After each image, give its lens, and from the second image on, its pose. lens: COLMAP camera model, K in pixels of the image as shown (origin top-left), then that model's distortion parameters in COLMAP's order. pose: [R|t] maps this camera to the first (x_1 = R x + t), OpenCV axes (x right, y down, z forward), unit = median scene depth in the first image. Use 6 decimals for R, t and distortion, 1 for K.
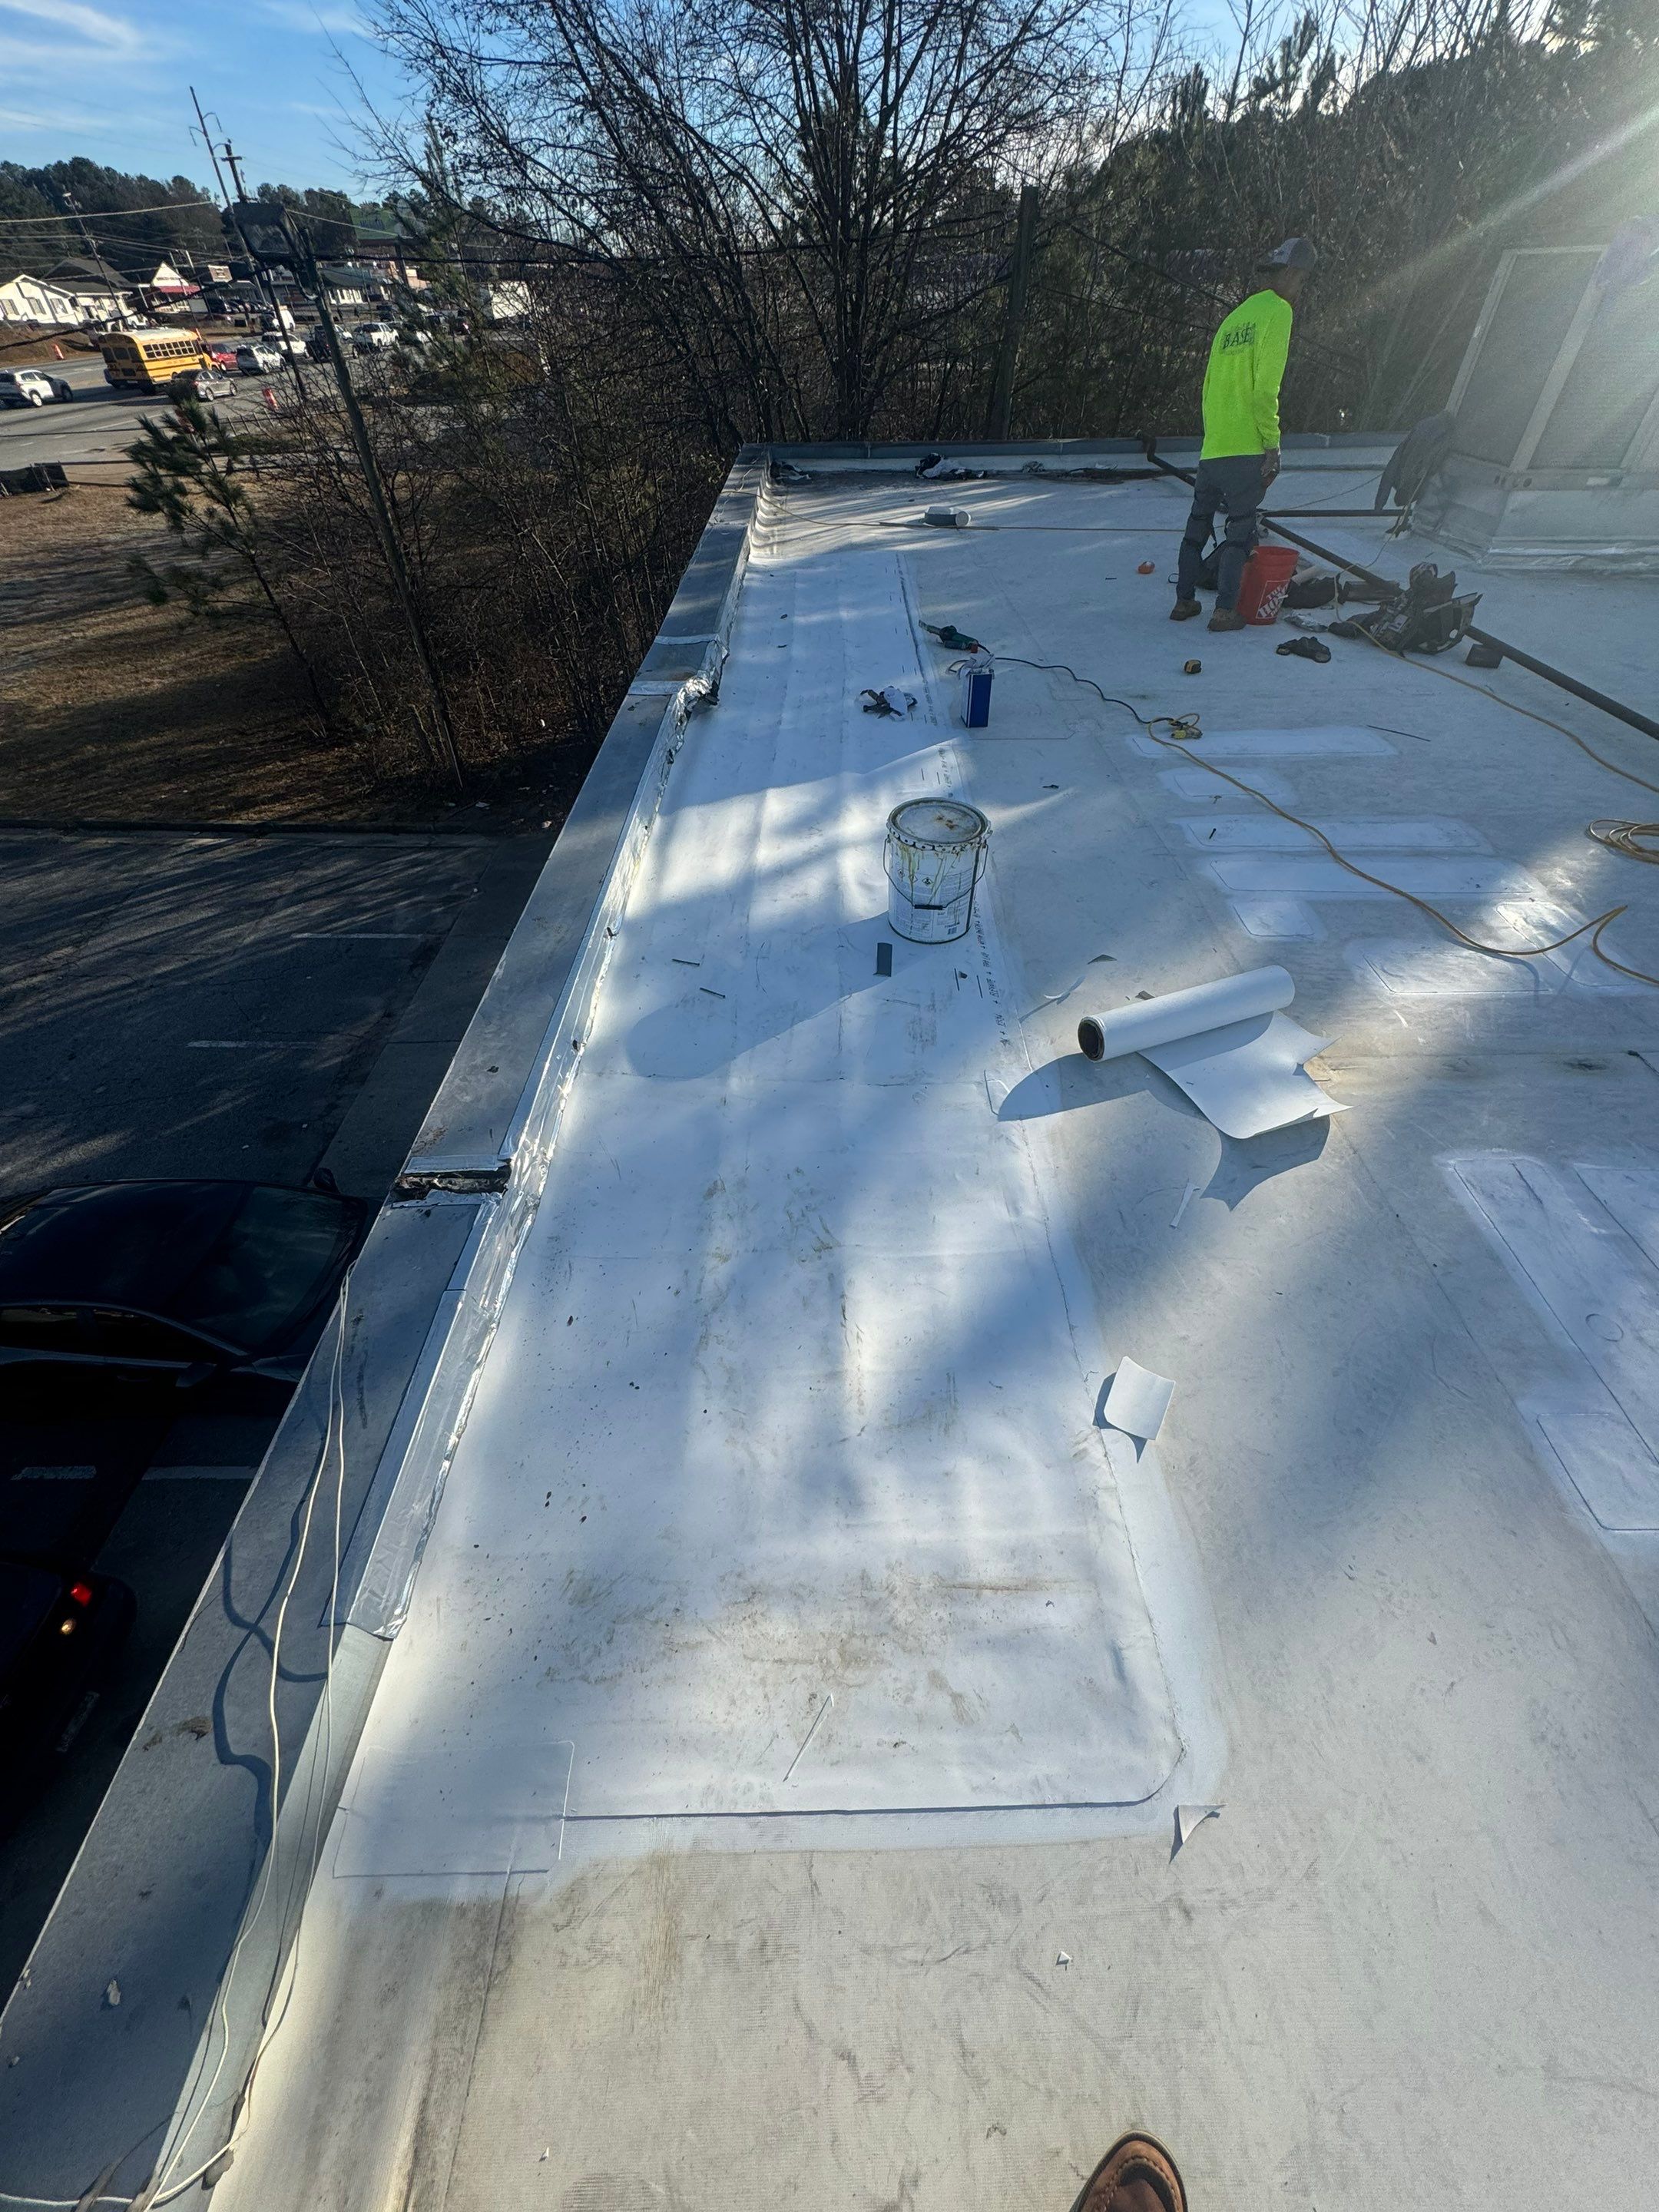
lens RADIAL K [[868.8, 0, 829.5], [0, 868.8, 1106.0], [0, 0, 1]] dist [-0.000022, 0.000236]
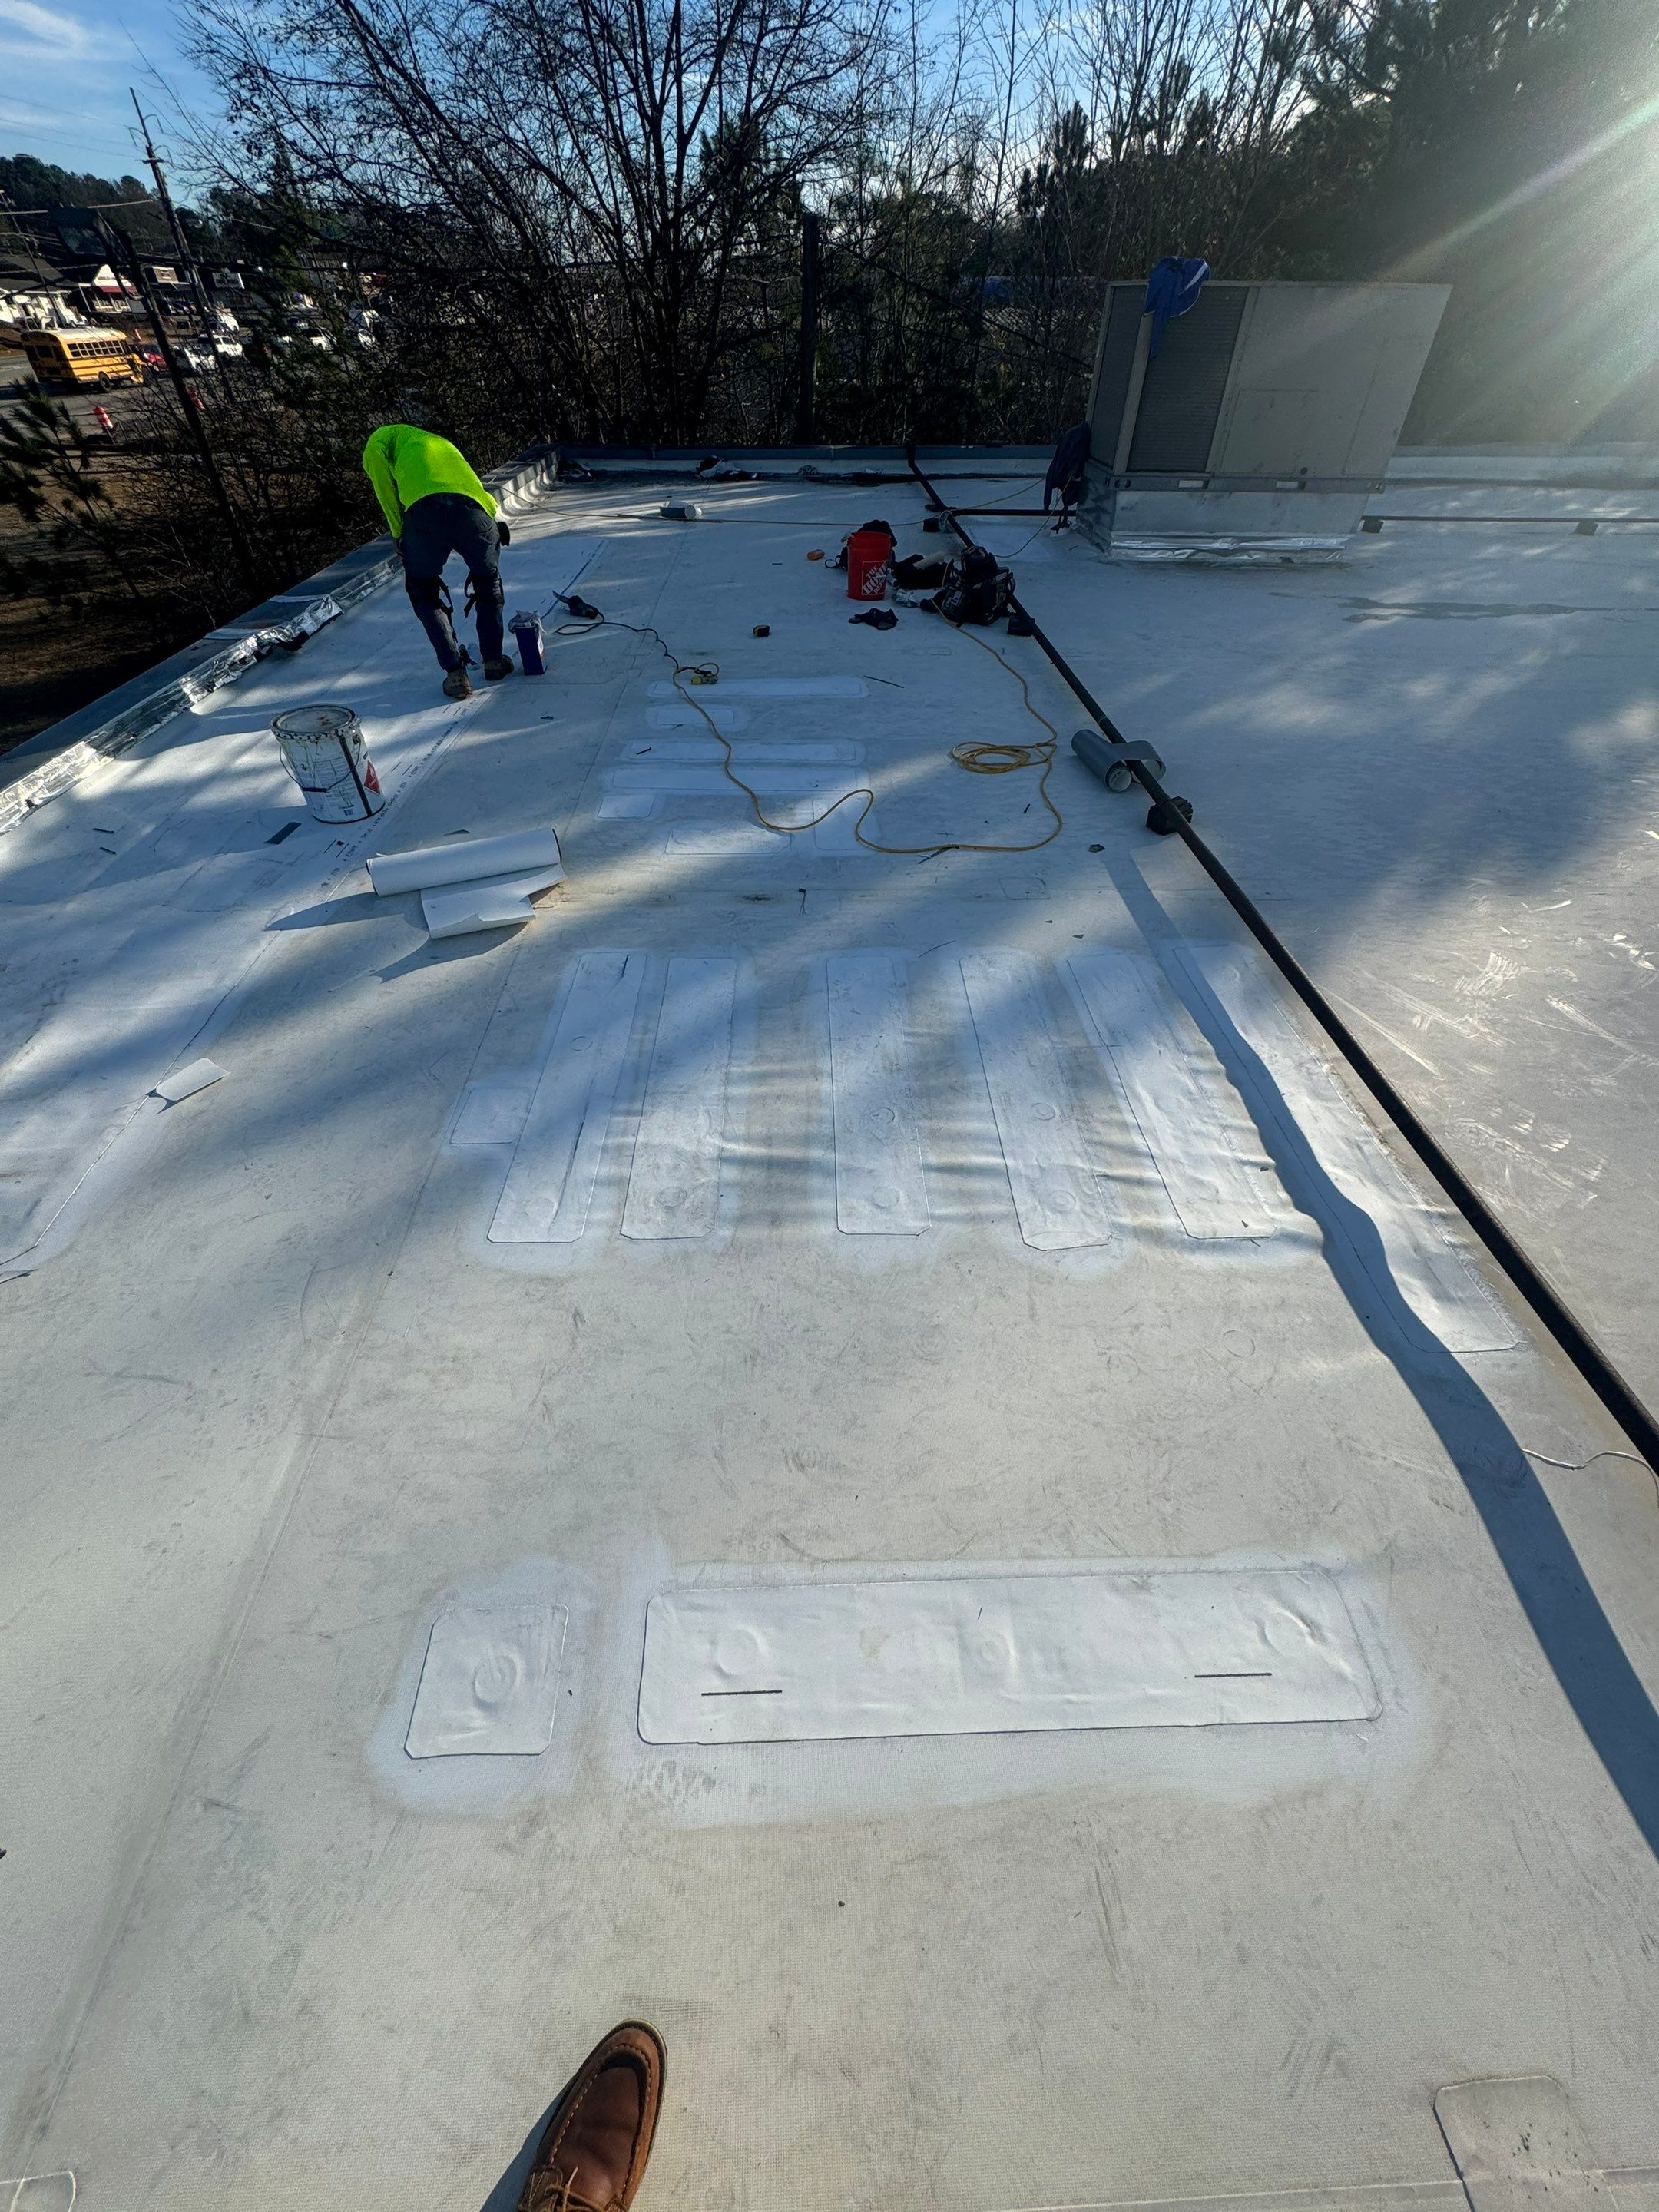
lens RADIAL K [[867.0, 0, 829.5], [0, 867.0, 1106.0], [0, 0, 1]] dist [0.000975, -0.000349]
pose [[0.999329, -0.007436, 0.035854, 0.215759], [0.007794, 0.999921, -0.009843, 0.064813], [-0.035778, 0.010116, 0.999309, -0.069764]]
